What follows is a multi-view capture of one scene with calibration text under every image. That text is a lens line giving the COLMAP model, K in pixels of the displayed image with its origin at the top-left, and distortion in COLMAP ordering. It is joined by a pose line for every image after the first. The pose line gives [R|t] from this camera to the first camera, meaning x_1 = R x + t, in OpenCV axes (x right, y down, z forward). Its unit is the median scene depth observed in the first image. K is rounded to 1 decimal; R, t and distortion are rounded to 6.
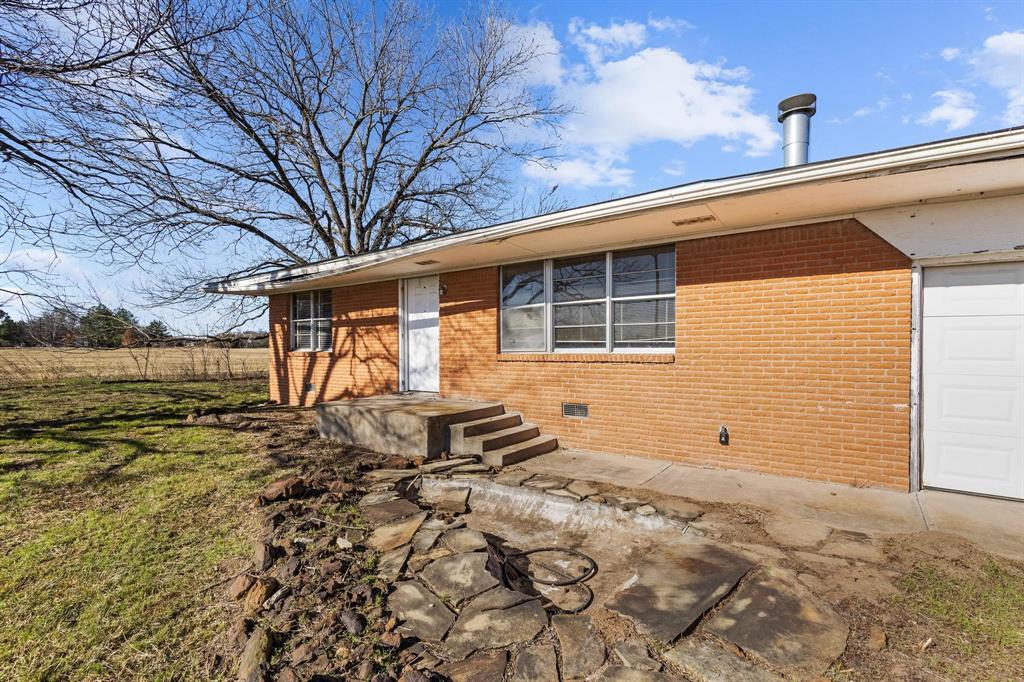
lens RADIAL K [[466.0, 0, 519.3], [0, 466.0, 359.6], [0, 0, 1]] dist [0.010311, 0.000311]
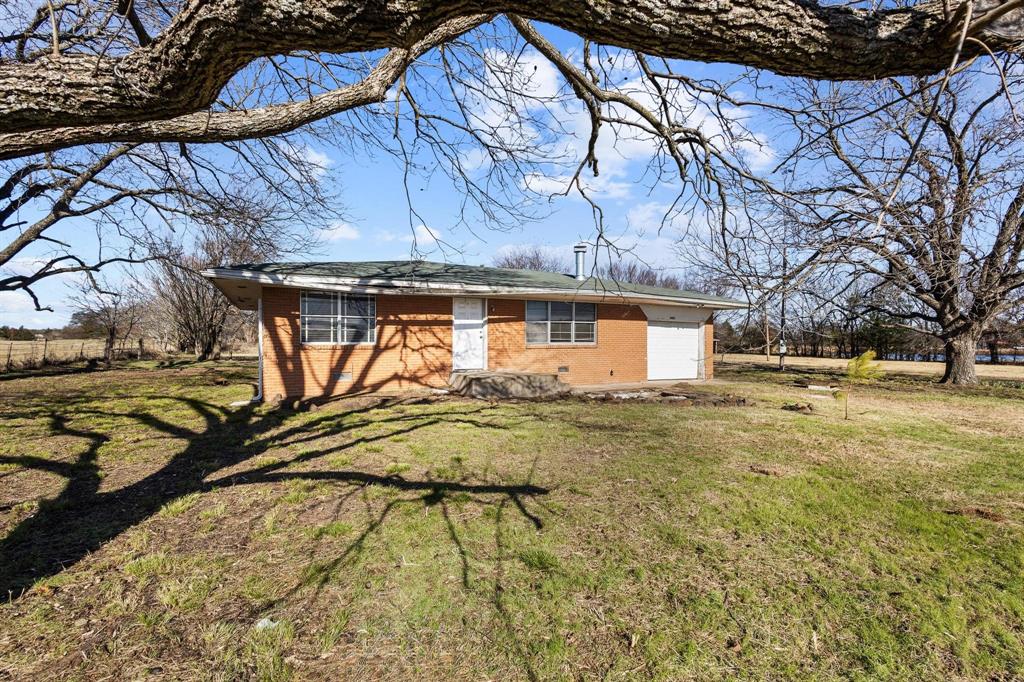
lens RADIAL K [[466.0, 0, 510.1], [0, 466.0, 342.7], [0, 0, 1]] dist [0.010311, 0.000311]
pose [[0.454563, -0.003729, 0.890707, -1.510064], [0.015861, 0.999867, -0.003908, -0.013211], [-0.890574, 0.015904, 0.454561, 0.143858]]
